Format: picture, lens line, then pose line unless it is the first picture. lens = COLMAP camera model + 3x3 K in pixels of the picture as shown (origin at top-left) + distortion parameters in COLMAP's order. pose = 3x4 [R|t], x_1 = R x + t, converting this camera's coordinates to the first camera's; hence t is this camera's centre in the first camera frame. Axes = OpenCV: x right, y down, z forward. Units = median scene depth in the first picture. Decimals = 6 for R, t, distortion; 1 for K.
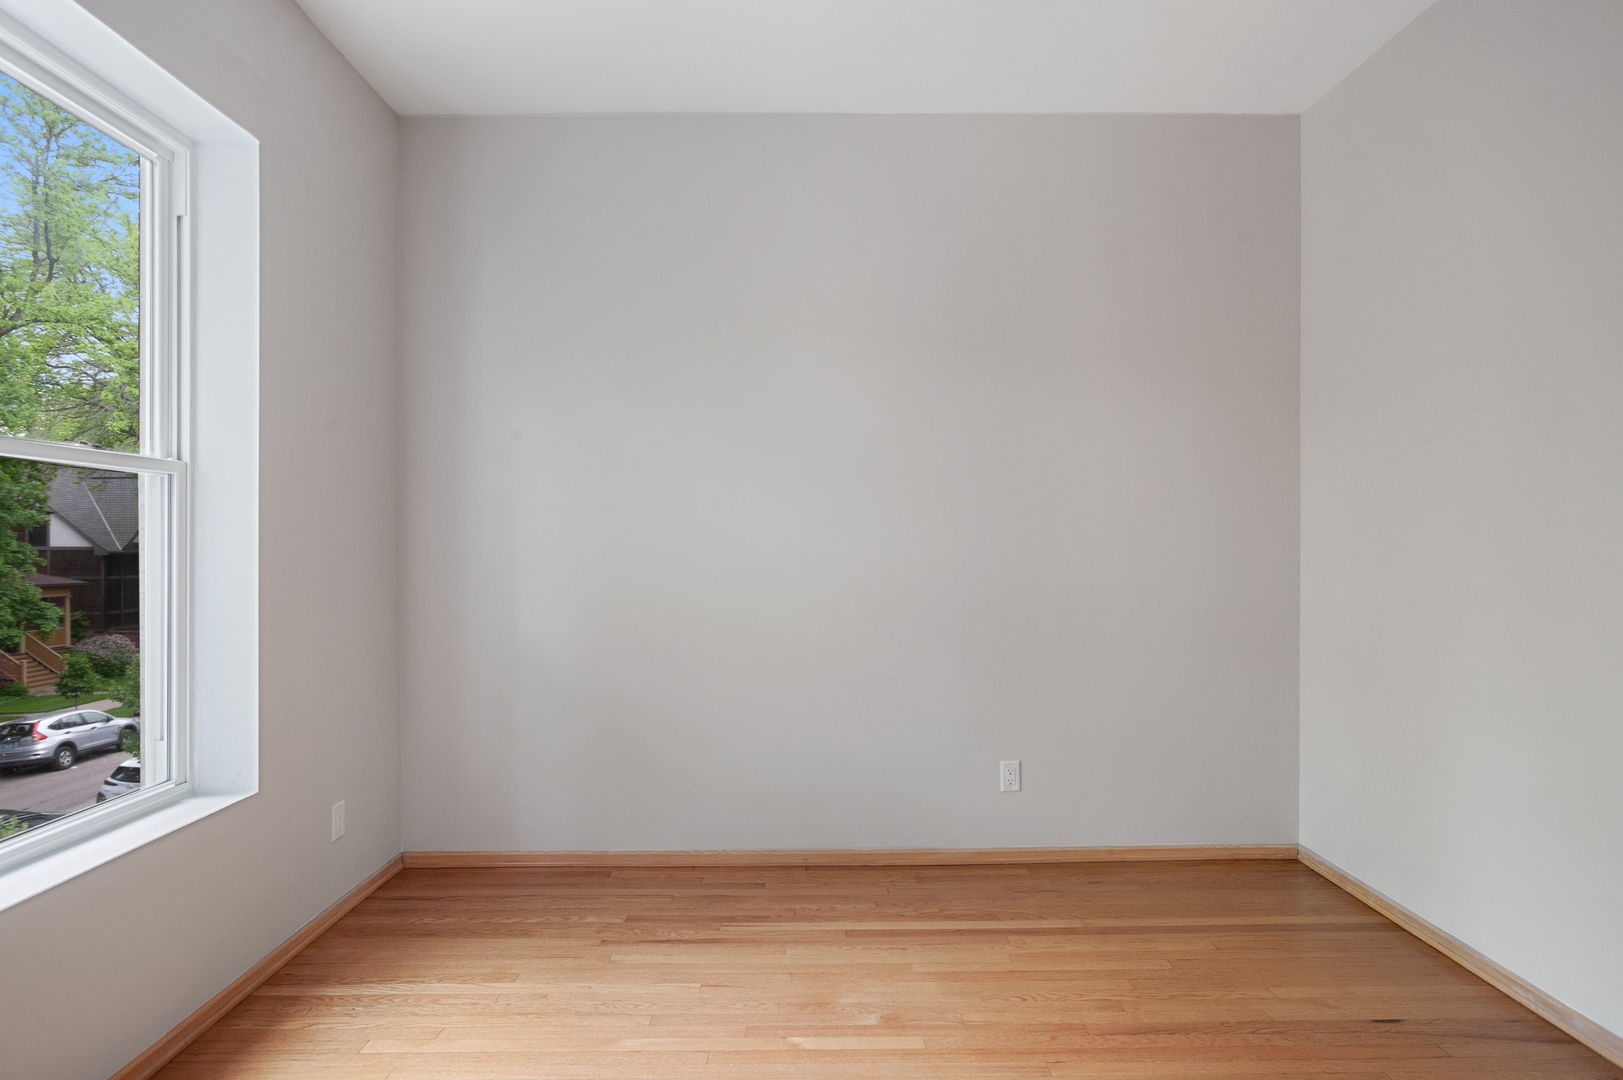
lens RADIAL K [[918.0, 0, 805.5], [0, 918.0, 550.1], [0, 0, 1]] dist [-0.018996, 0.010912]
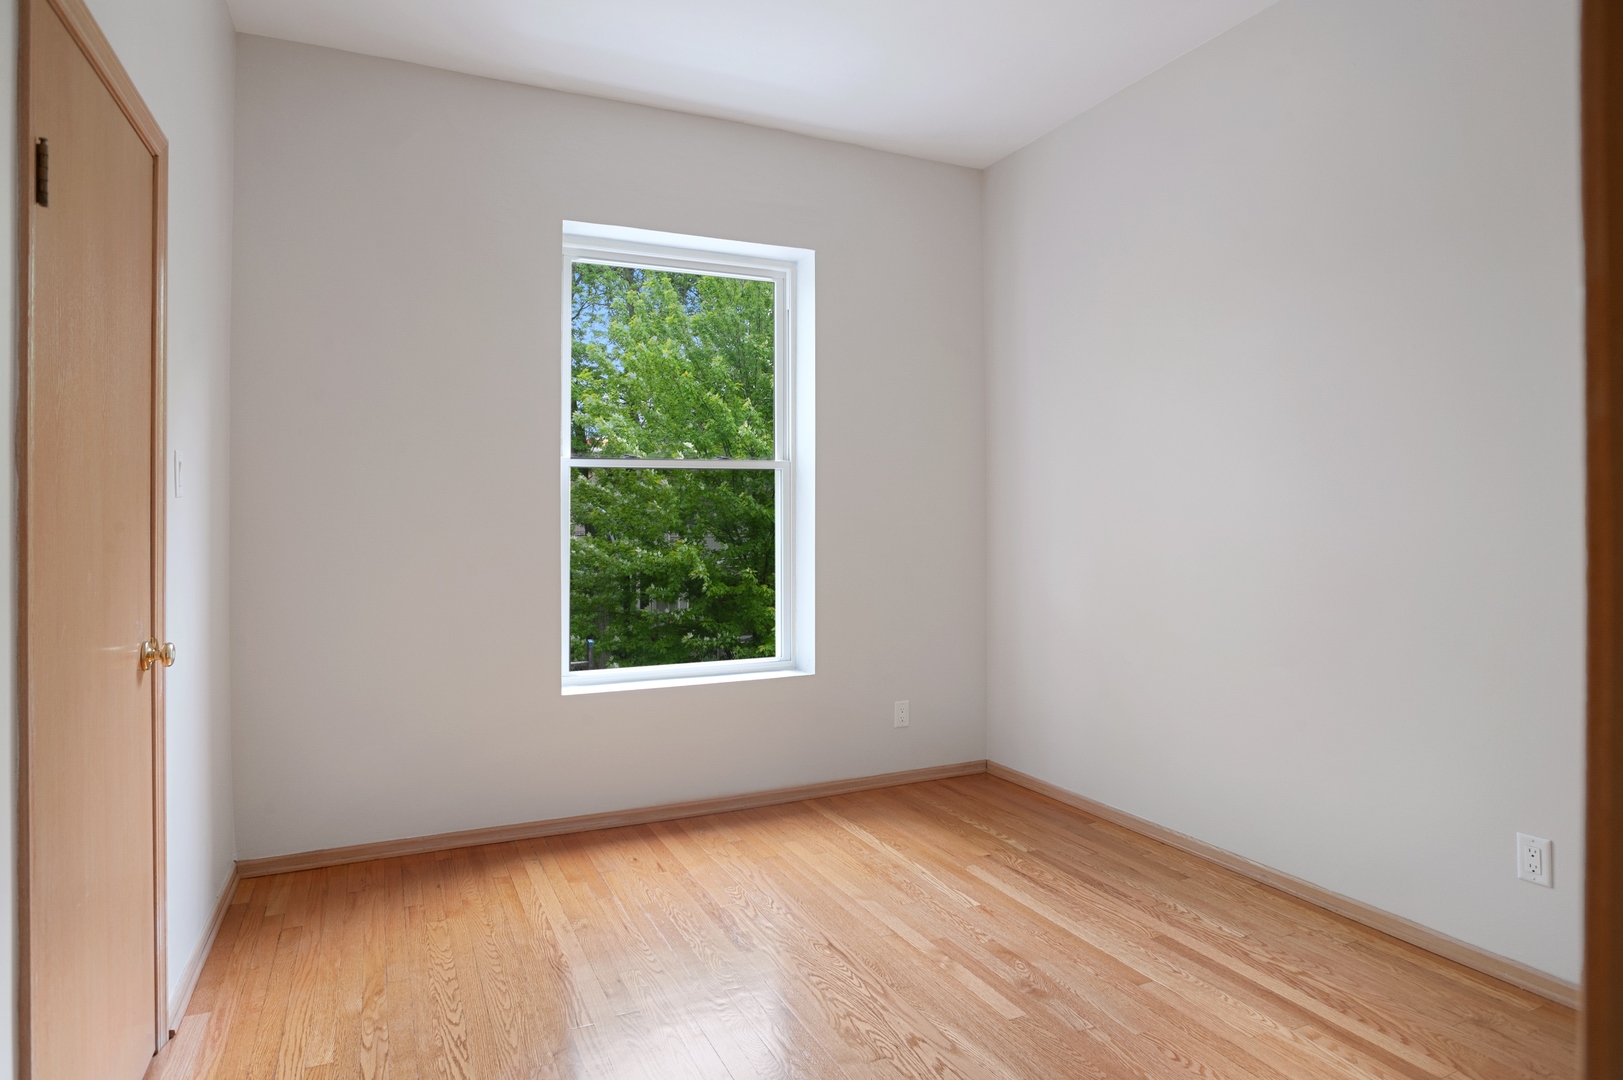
lens RADIAL K [[918.0, 0, 805.5], [0, 918.0, 523.9], [0, 0, 1]] dist [-0.018996, 0.010912]
pose [[0.426548, 0.005934, -0.904445, 0.685784], [-0.004919, 0.999979, 0.004241, 0.005130], [0.904452, 0.002640, 0.426568, 0.282016]]
